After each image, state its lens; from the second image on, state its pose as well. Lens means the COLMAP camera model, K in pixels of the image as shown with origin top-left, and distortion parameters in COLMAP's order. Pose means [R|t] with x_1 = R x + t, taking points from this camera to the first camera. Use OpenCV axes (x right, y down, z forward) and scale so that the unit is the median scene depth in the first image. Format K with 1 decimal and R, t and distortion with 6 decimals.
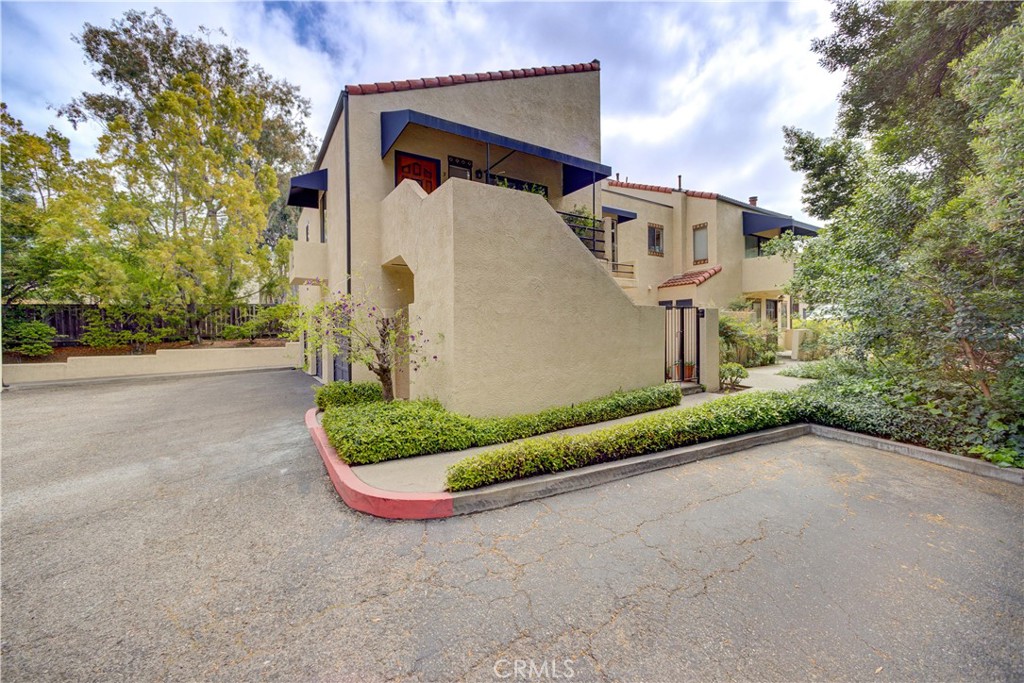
lens RADIAL K [[405.0, 0, 505.9], [0, 405.0, 337.2], [0, 0, 1]] dist [-0.020205, 0.008839]
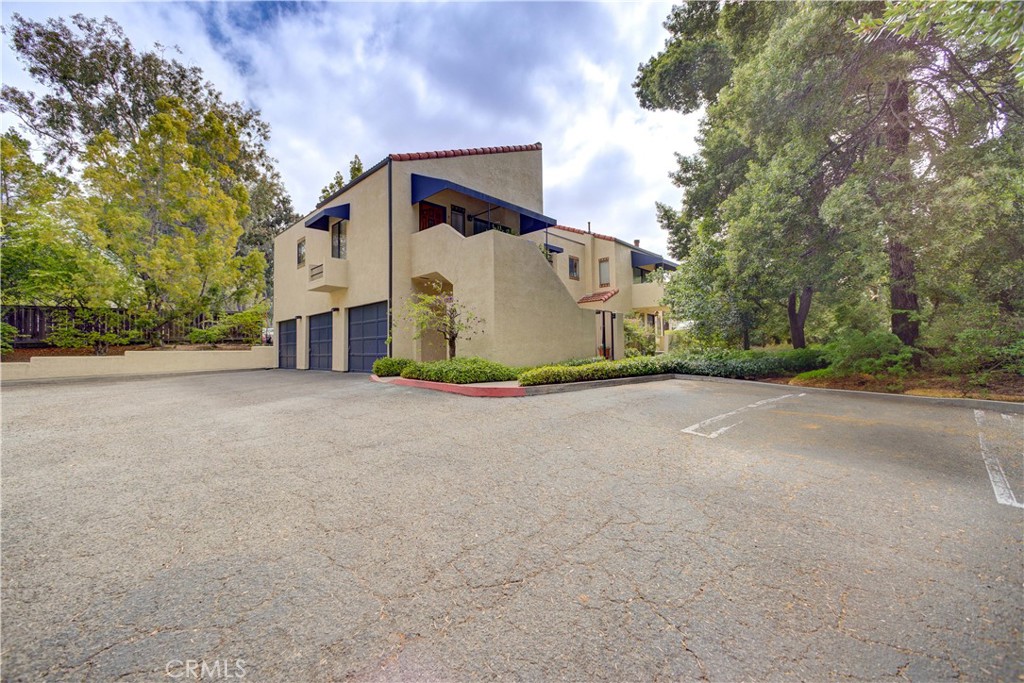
lens RADIAL K [[405.1, 0, 508.2], [0, 405.1, 337.7], [0, 0, 1]] dist [-0.027556, 0.014158]
pose [[0.968995, 0.004197, 0.247046, -0.246948], [0.008082, 0.998782, -0.048668, 0.079641], [-0.246950, 0.049156, 0.967781, -0.346634]]
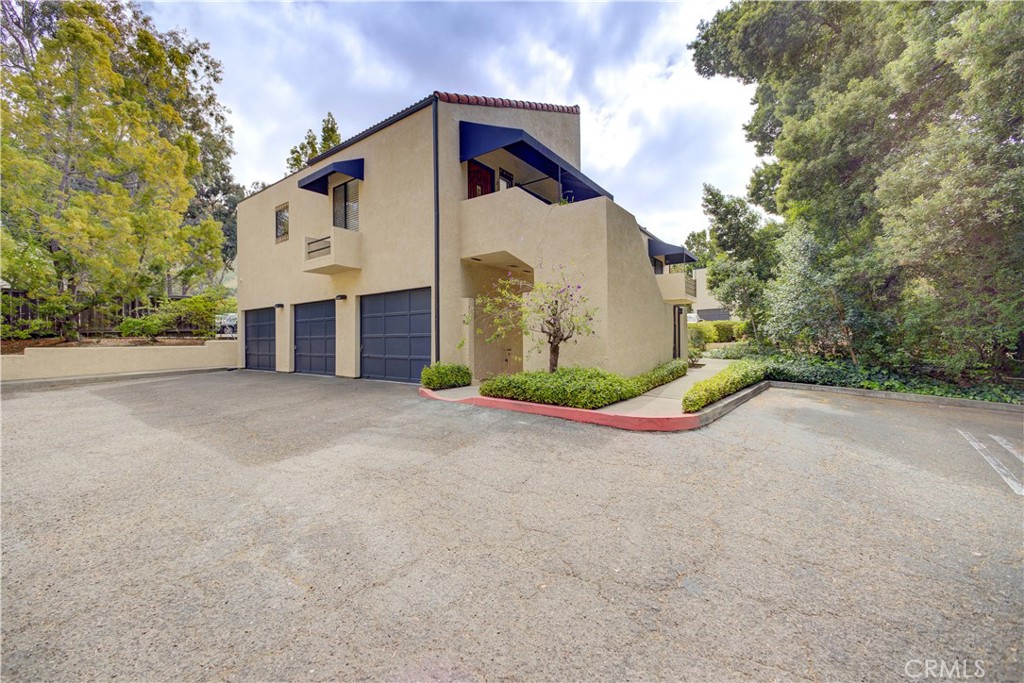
lens RADIAL K [[405.0, 0, 505.9], [0, 405.0, 337.2], [0, 0, 1]] dist [-0.020205, 0.008839]
pose [[0.928664, 0.004469, 0.370896, -0.451973], [0.003863, 0.999757, -0.021719, 0.045043], [-0.370903, 0.021602, 0.928420, -0.045914]]
